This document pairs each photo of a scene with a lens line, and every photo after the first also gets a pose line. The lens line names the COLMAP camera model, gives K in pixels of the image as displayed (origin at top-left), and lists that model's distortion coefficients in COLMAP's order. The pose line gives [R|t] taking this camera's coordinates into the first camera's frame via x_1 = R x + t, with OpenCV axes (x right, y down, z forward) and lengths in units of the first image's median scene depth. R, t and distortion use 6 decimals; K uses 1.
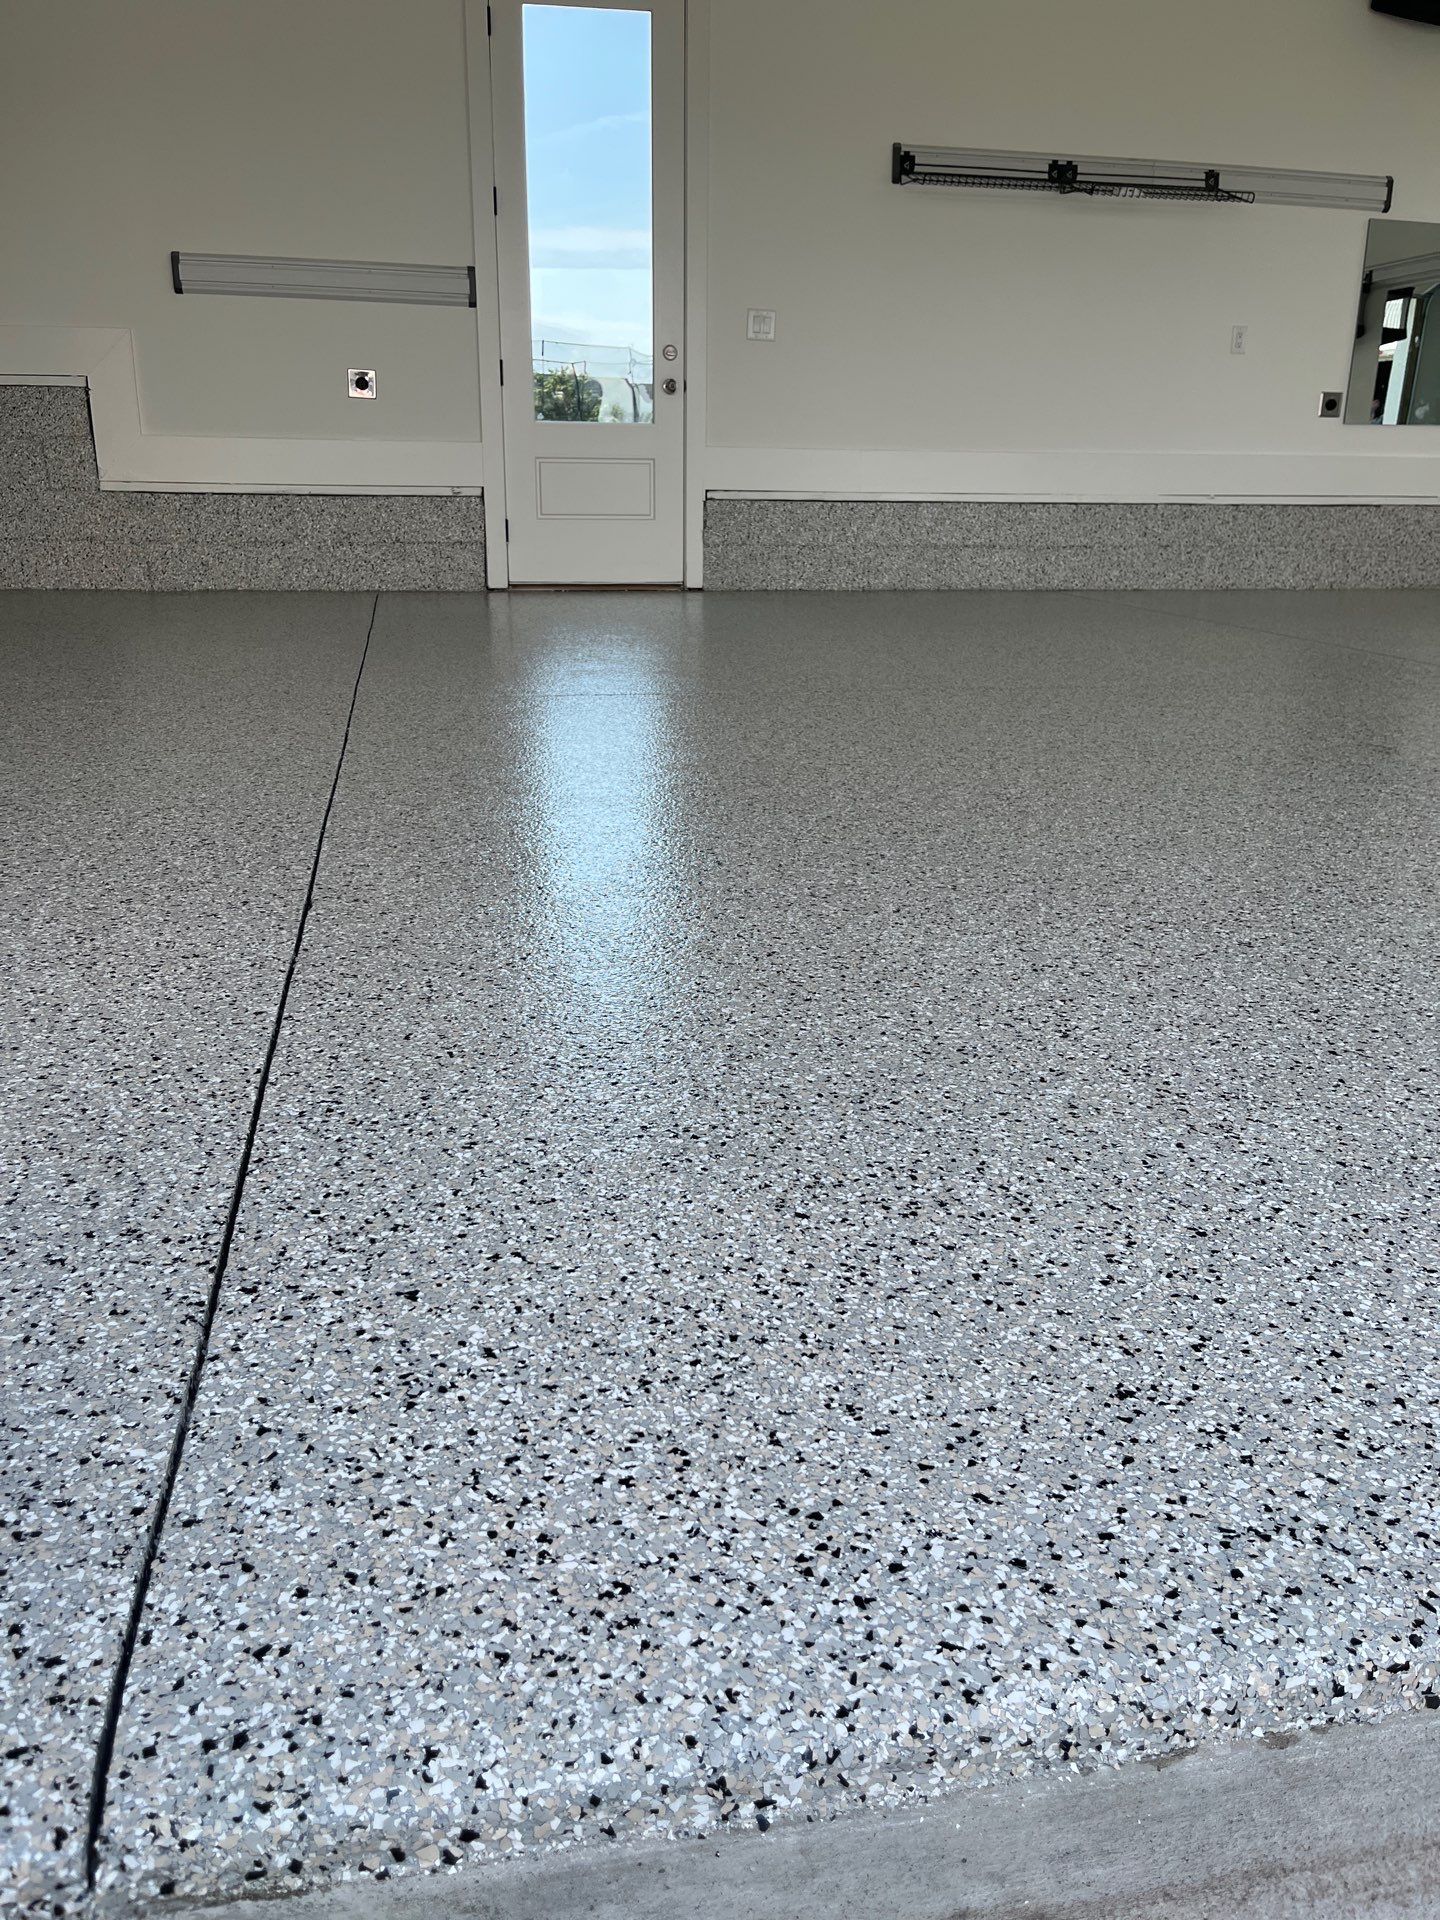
lens RADIAL K [[1458.3, 0, 714.4], [0, 1458.3, 986.2], [0, 0, 1]] dist [0.061972, -0.087965]
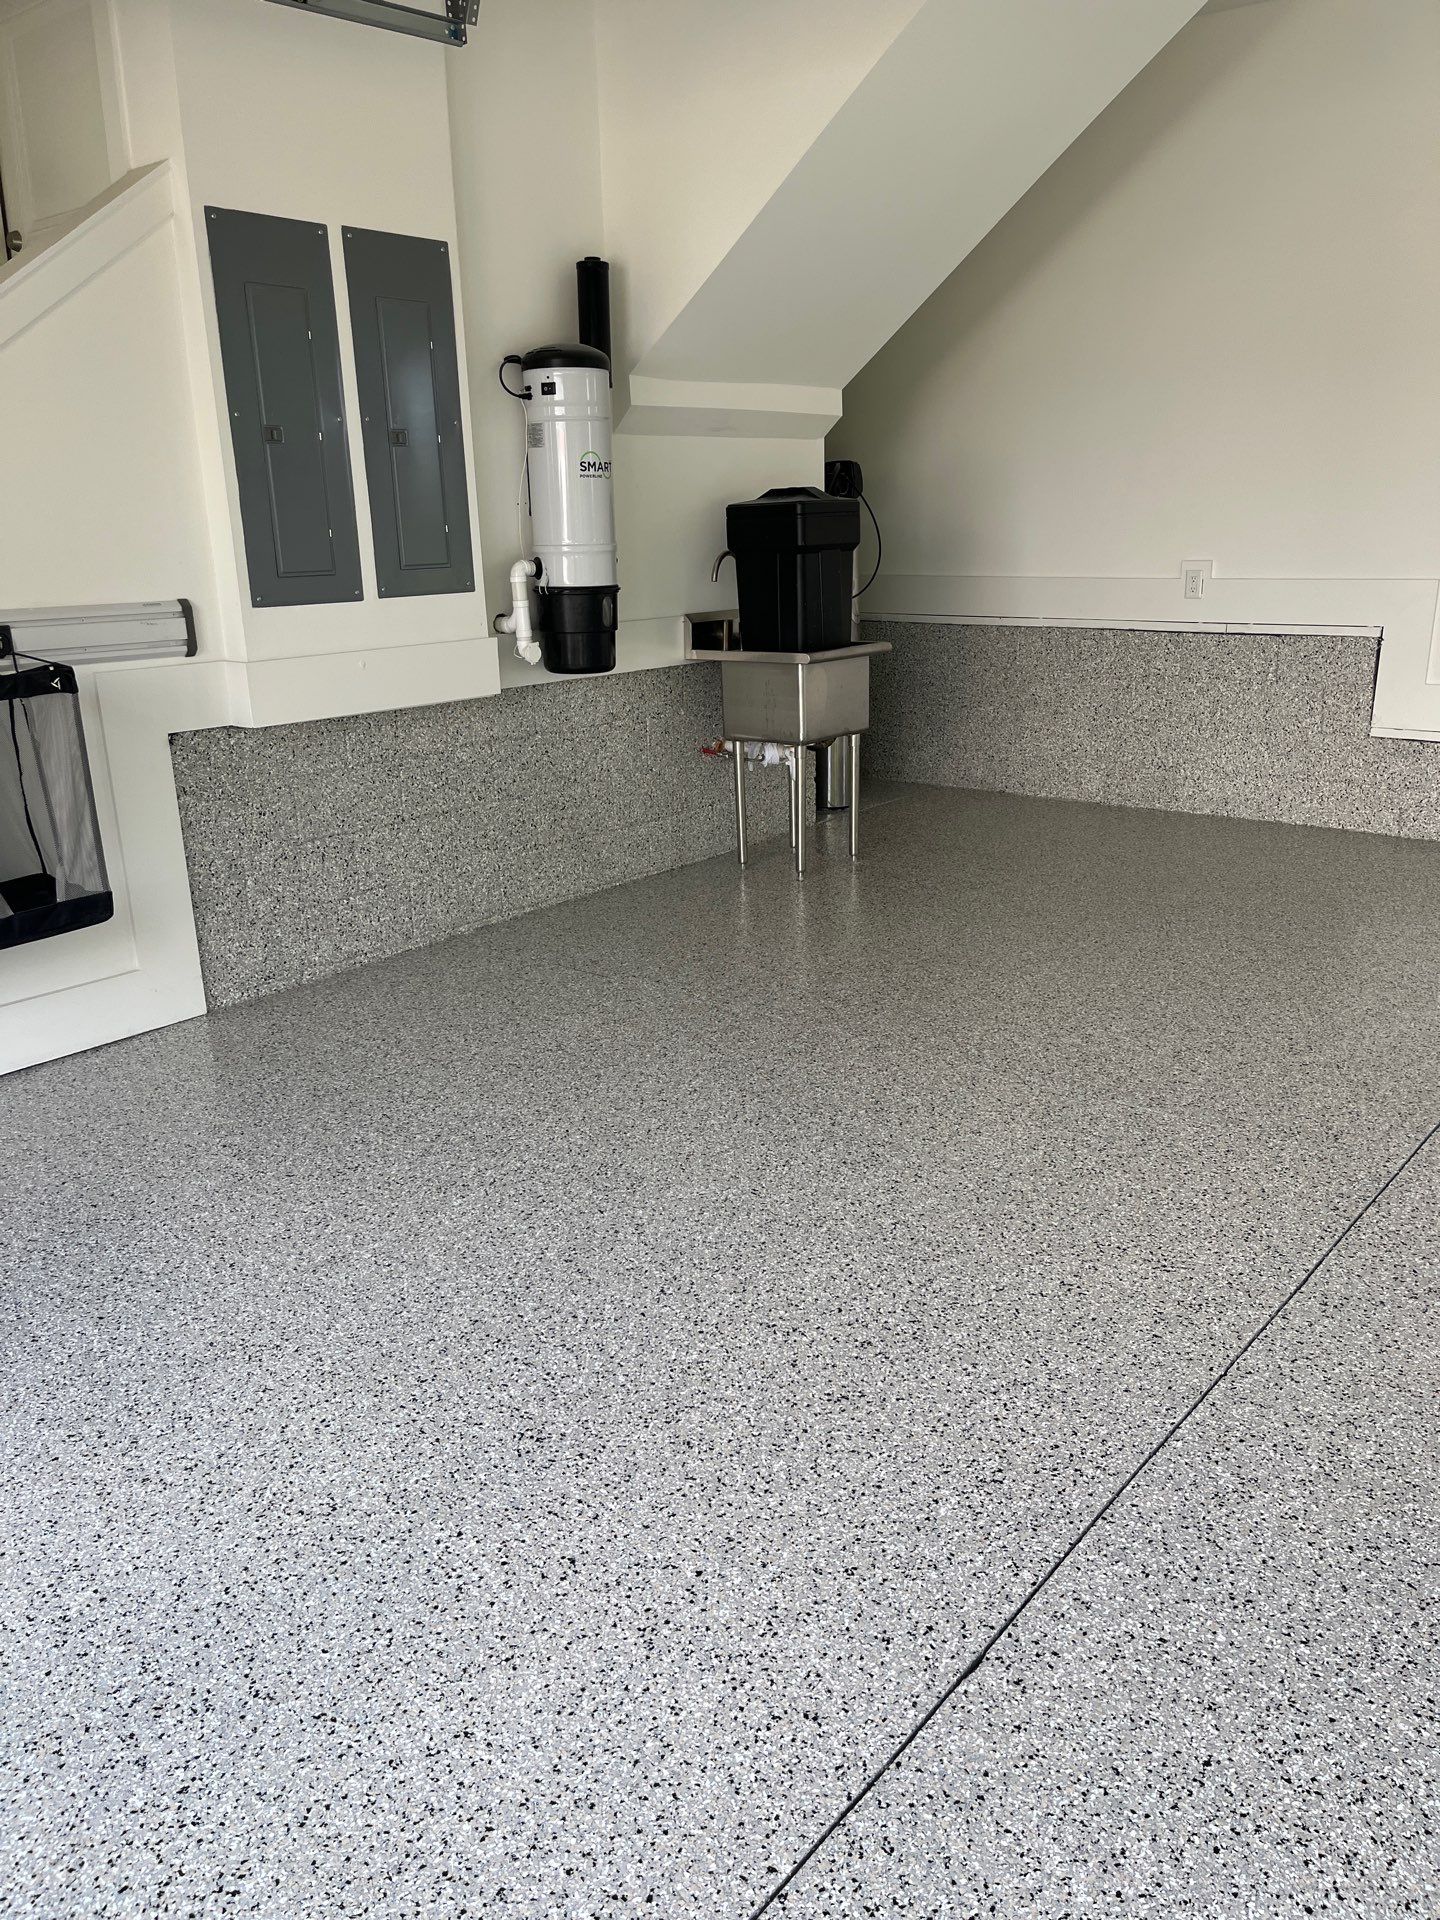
lens RADIAL K [[1458.3, 0, 733.1], [0, 1458.3, 975.2], [0, 0, 1]] dist [0.061972, -0.087965]
pose [[0.633971, 0.213076, -0.743424, 0.315702], [-0.223196, 0.970801, 0.087910, -0.658575], [0.740449, 0.110197, 0.663018, 0.166526]]
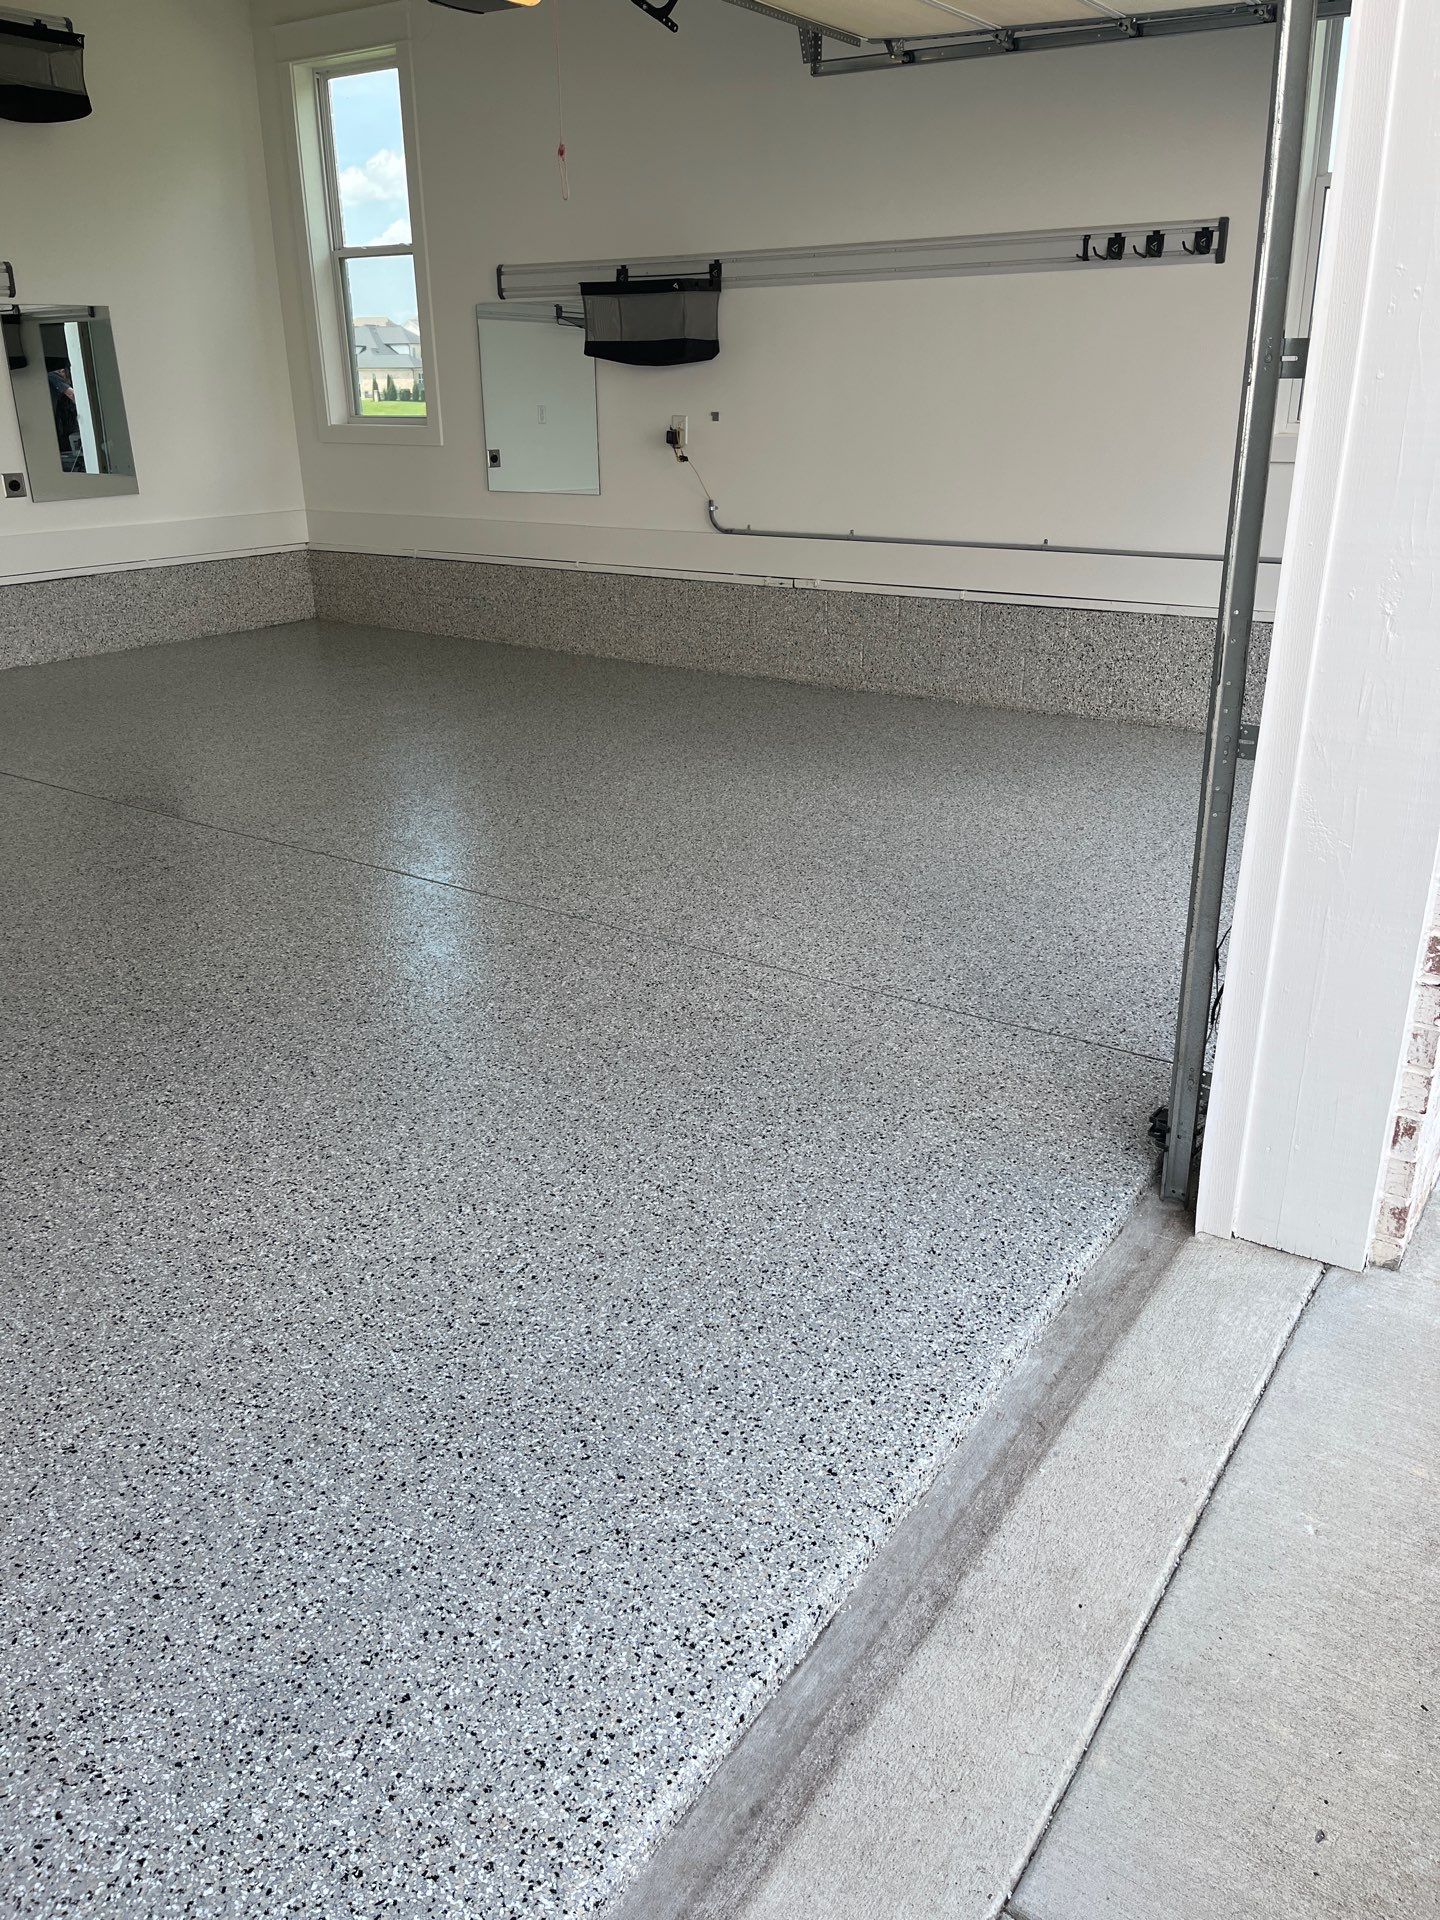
lens RADIAL K [[1458.3, 0, 735.2], [0, 1458.3, 948.1], [0, 0, 1]] dist [0.061972, -0.087965]
pose [[0.706235, -0.276159, 0.651896, 0.082806], [0.244348, 0.959284, 0.141661, -0.493101], [-0.664474, 0.059244, 0.744959, -0.292472]]
